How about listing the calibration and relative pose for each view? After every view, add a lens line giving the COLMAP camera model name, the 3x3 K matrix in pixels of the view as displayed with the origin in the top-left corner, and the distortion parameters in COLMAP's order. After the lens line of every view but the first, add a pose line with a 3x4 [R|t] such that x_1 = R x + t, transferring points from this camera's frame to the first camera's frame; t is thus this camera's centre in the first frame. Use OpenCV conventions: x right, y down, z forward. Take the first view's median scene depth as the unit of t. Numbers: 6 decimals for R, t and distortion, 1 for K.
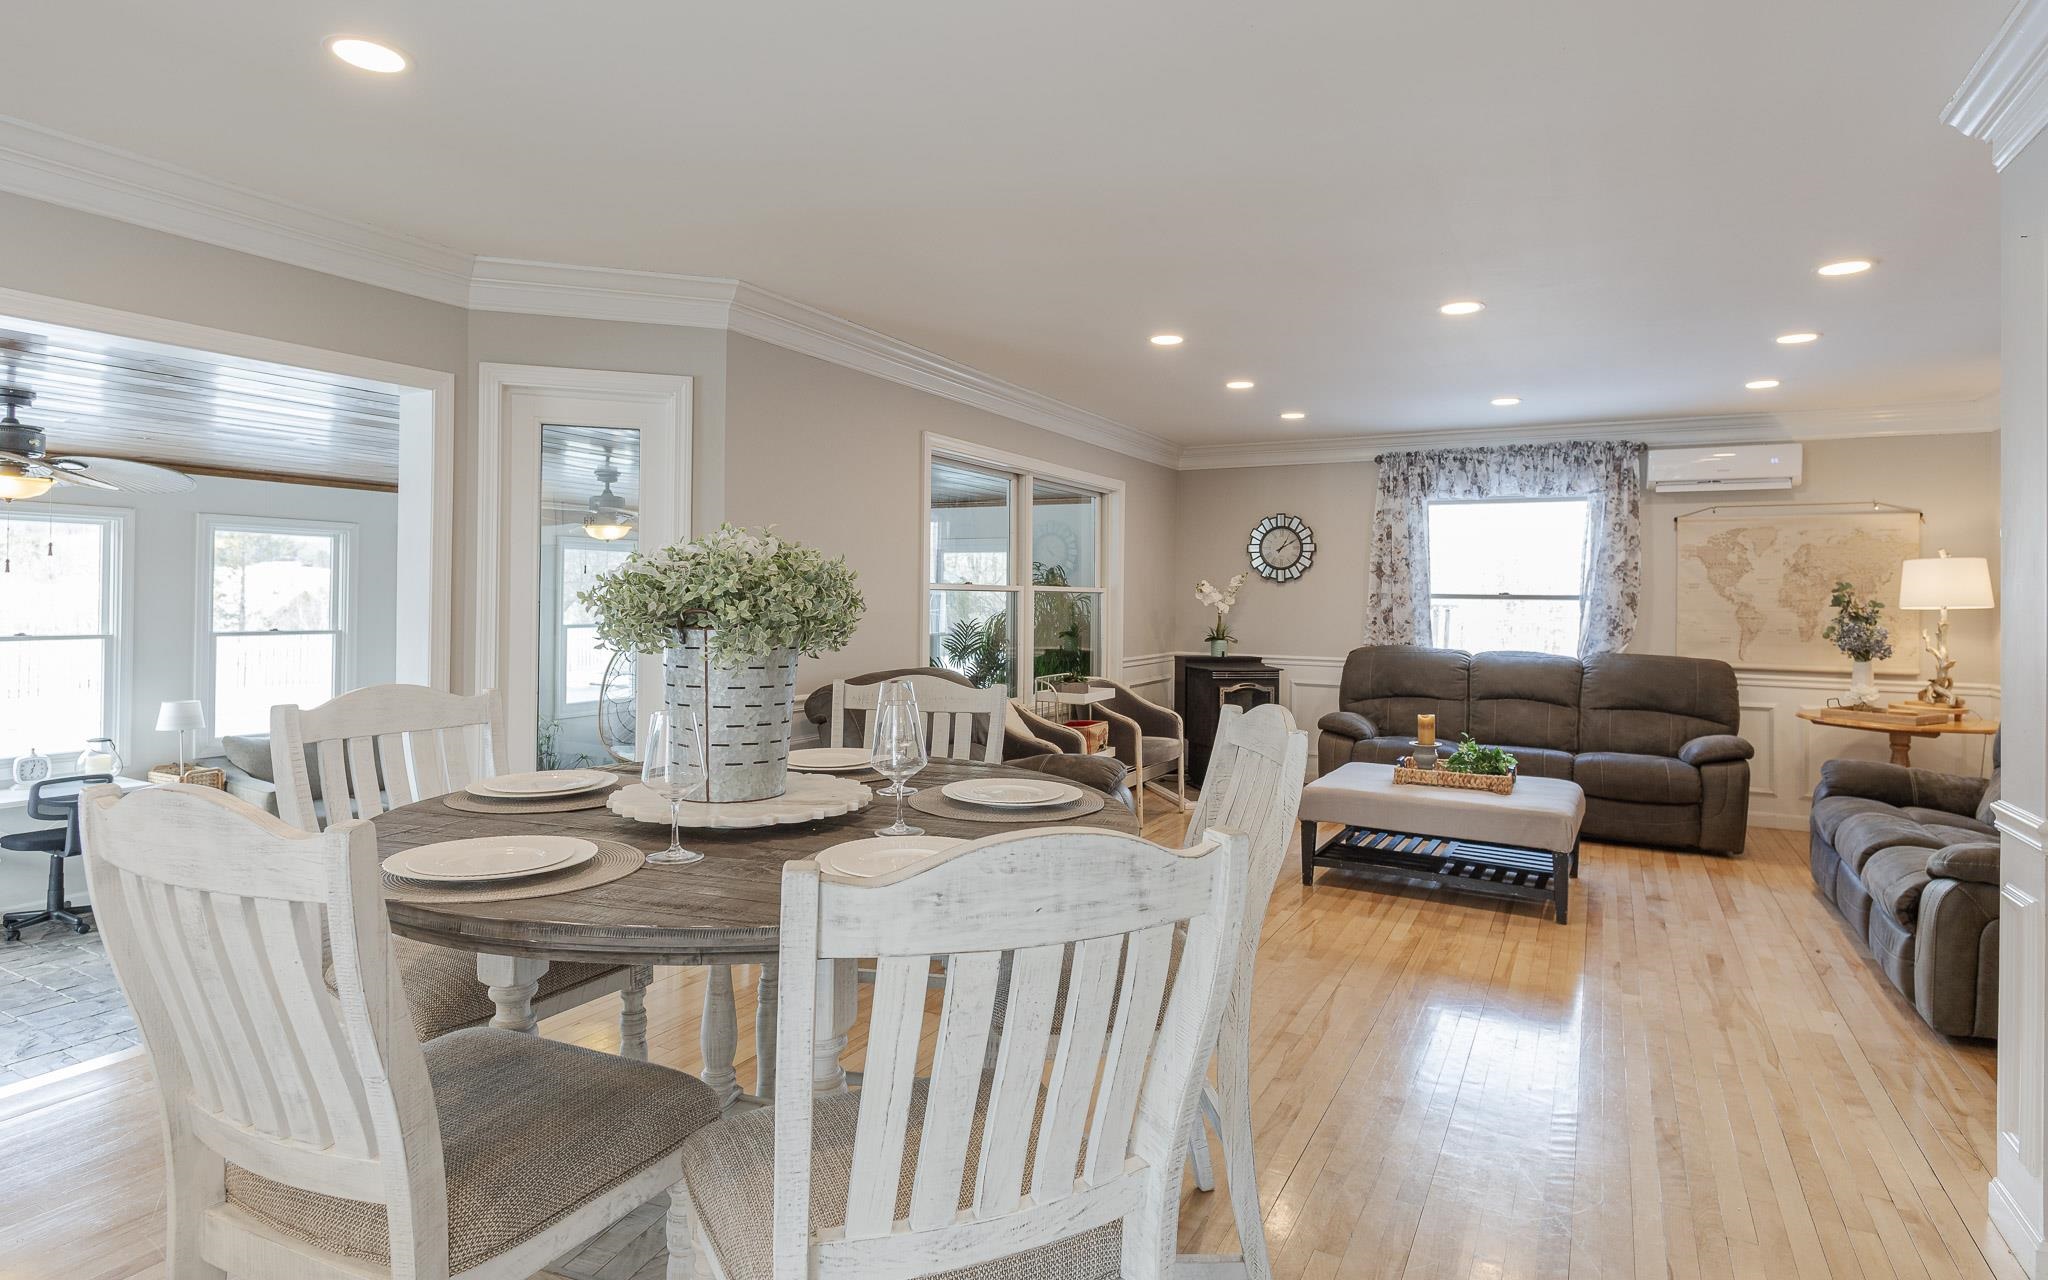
lens RADIAL K [[1069.0, 0, 1015.6], [0, 1069.0, 594.6], [0, 0, 1]] dist [0.002201, -0.000529]
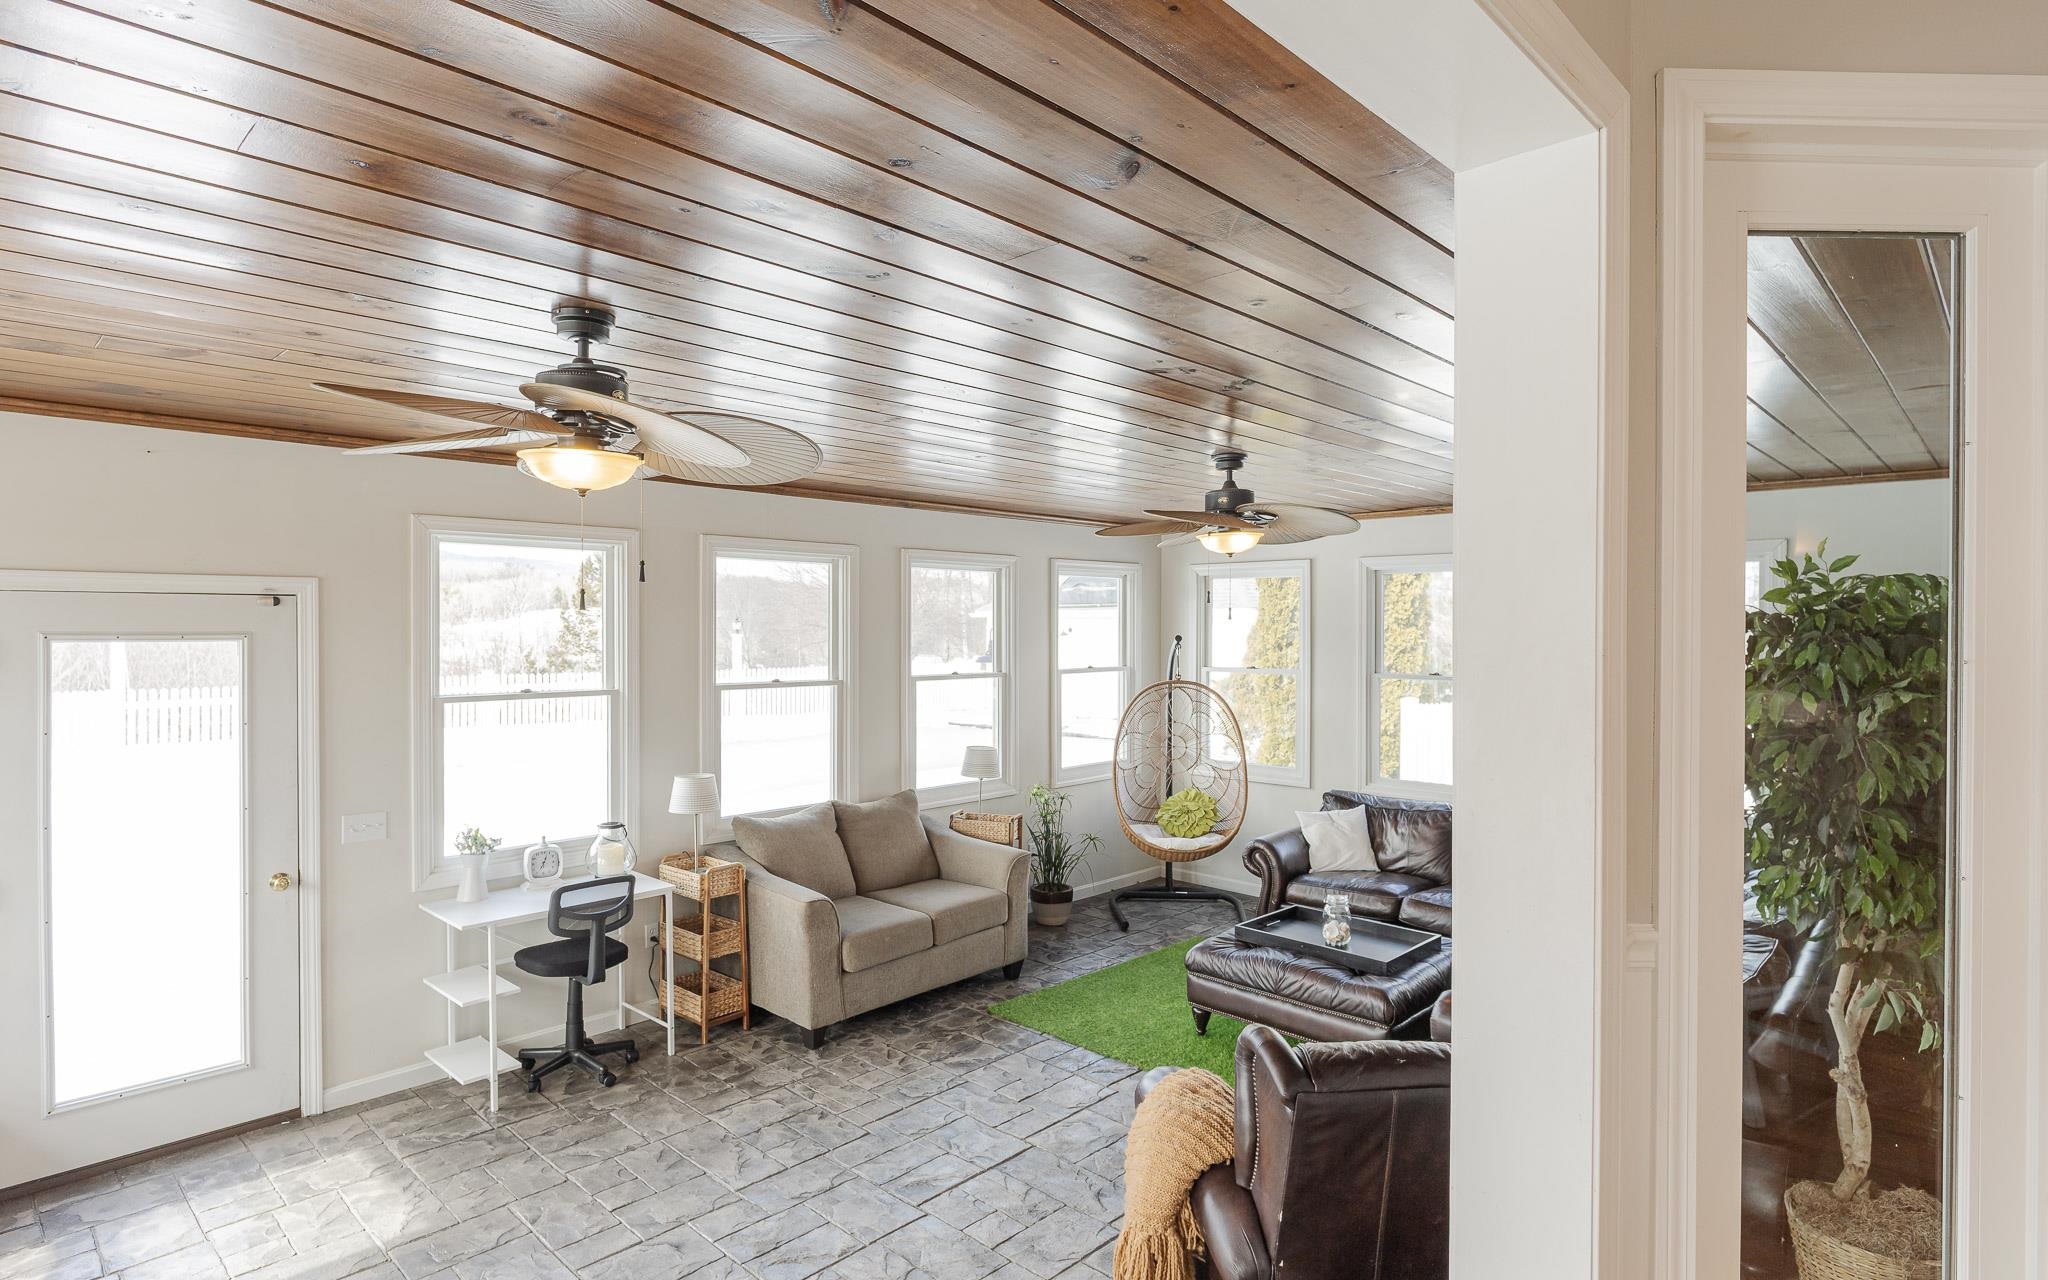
lens RADIAL K [[1069.0, 0, 1001.2], [0, 1069.0, 642.4], [0, 0, 1]] dist [0.002201, -0.000529]
pose [[0.966111, -0.005697, -0.258064, -0.380381], [0.009883, 0.999840, 0.014926, -0.006220], [0.257938, -0.016970, 0.966012, 0.323435]]
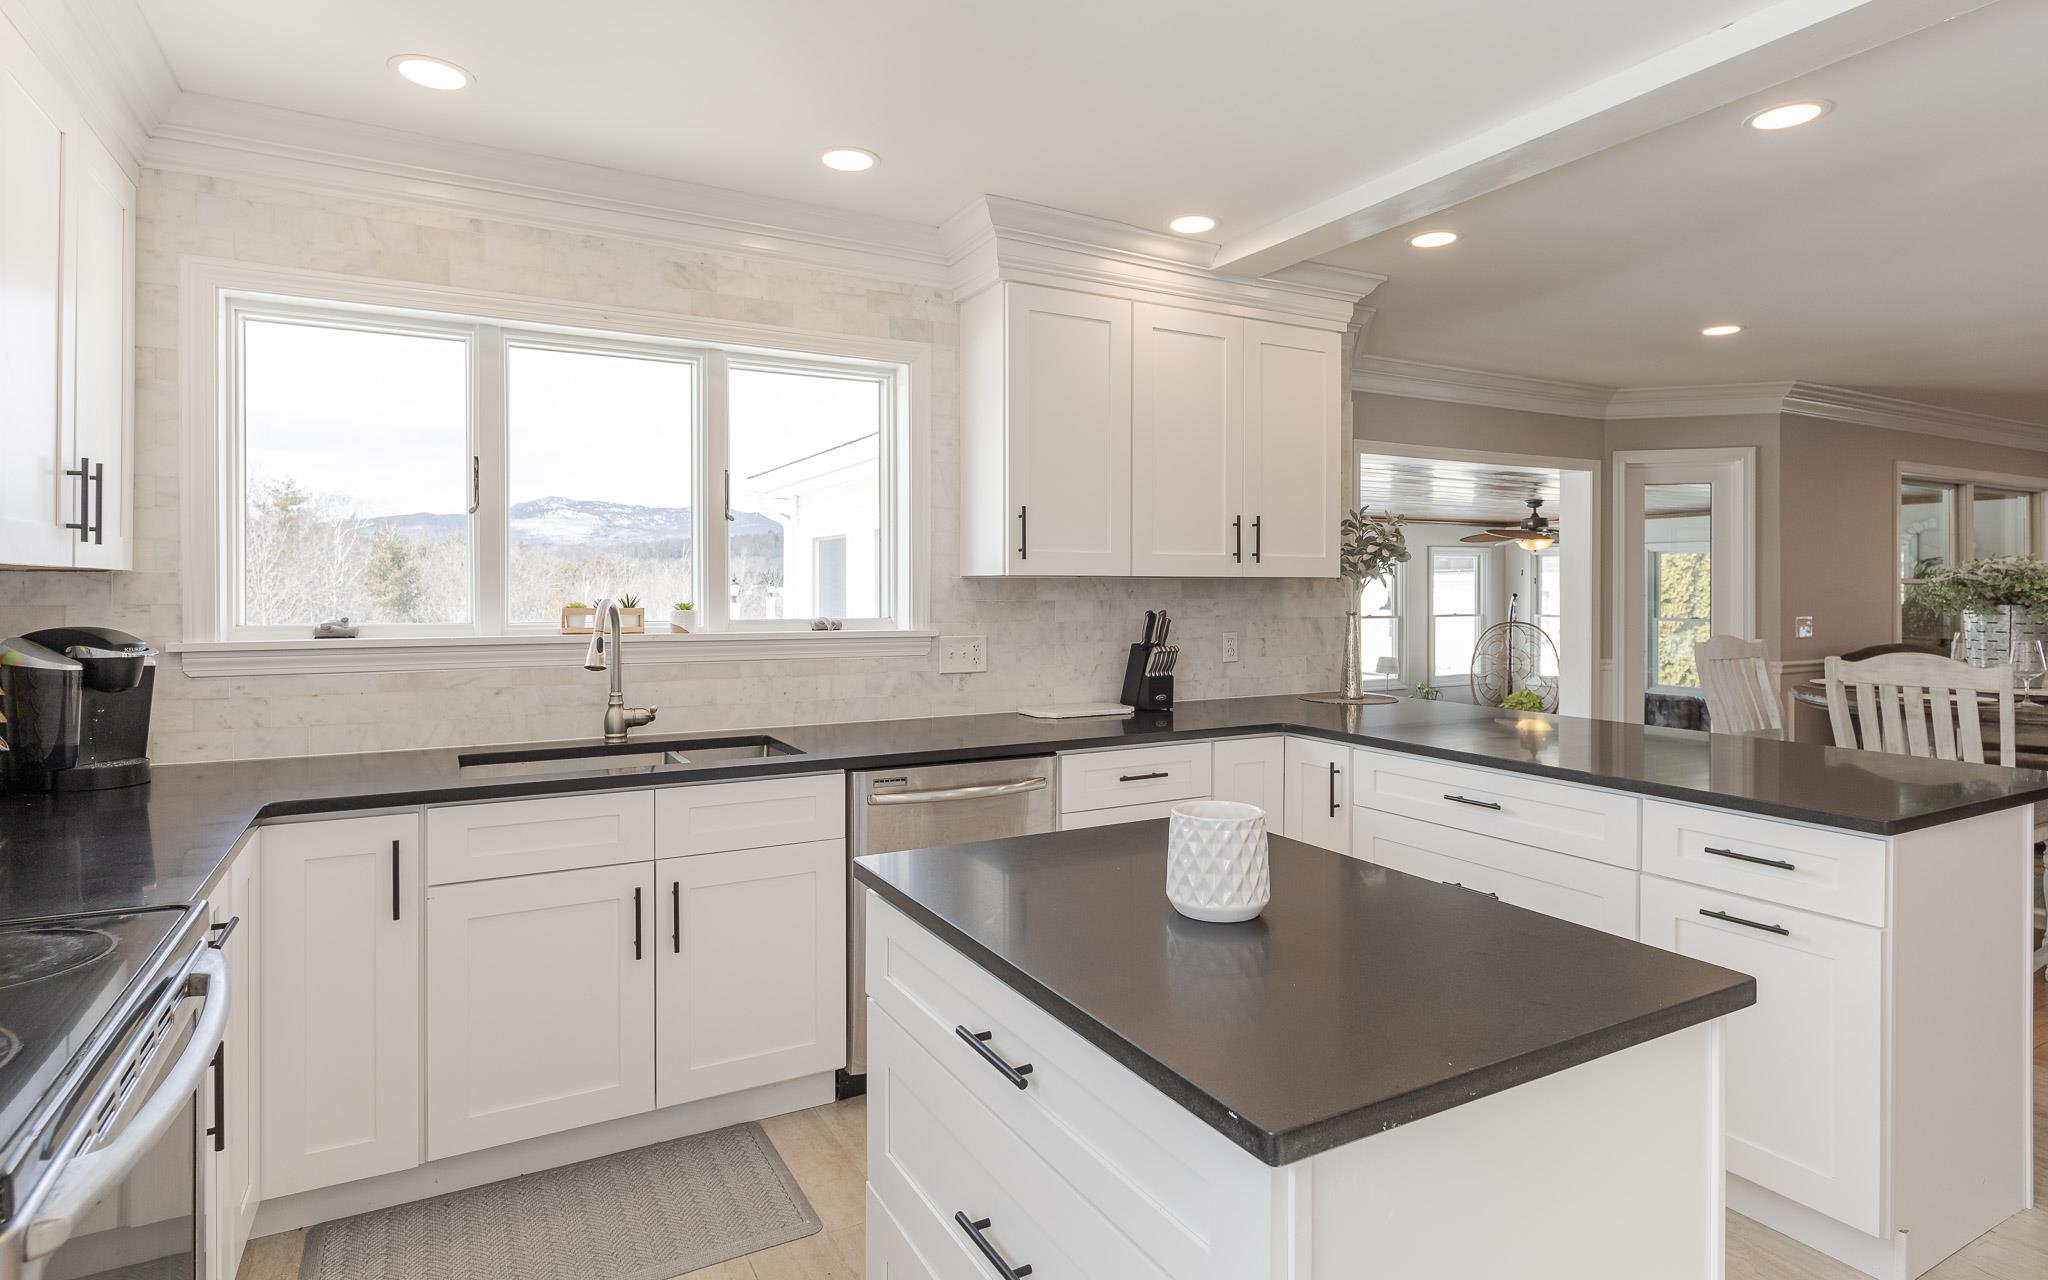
lens RADIAL K [[1069.0, 0, 986.8], [0, 1069.0, 594.2], [0, 0, 1]] dist [0.002201, -0.000529]
pose [[0.834317, -0.009407, -0.551205, -0.237686], [0.011231, 0.999937, -0.000066, -0.003674], [0.551171, -0.006136, 0.834370, -0.551363]]
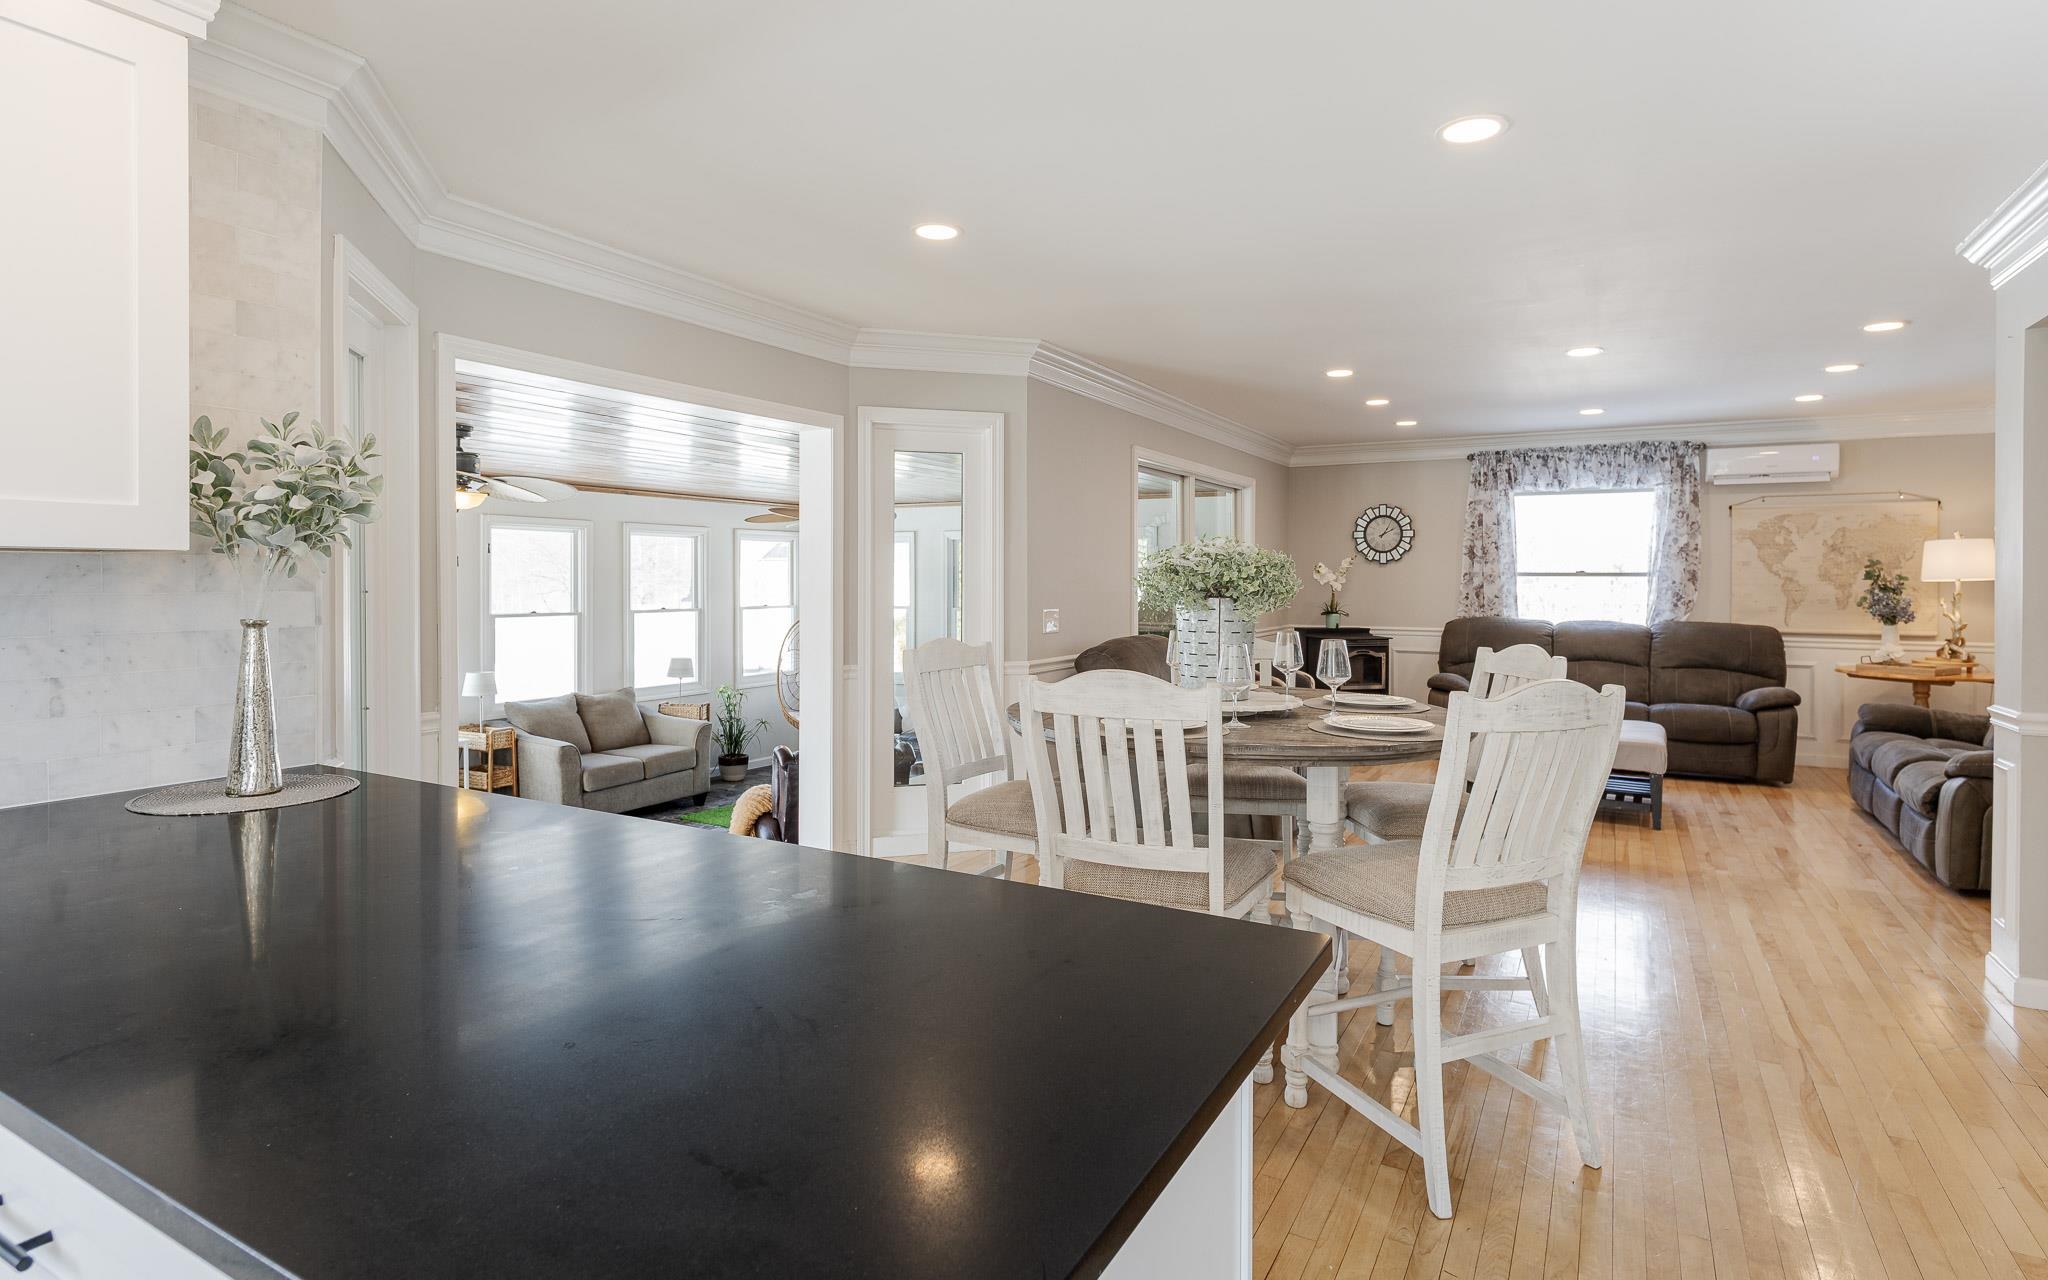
lens RADIAL K [[1069.0, 0, 1023.2], [0, 1069.0, 591.0], [0, 0, 1]] dist [0.002201, -0.000529]
pose [[0.999946, -0.009534, -0.004206, -0.173333], [0.009589, 0.999866, 0.013282, -0.001323], [0.004079, -0.013321, 0.999903, -0.201412]]
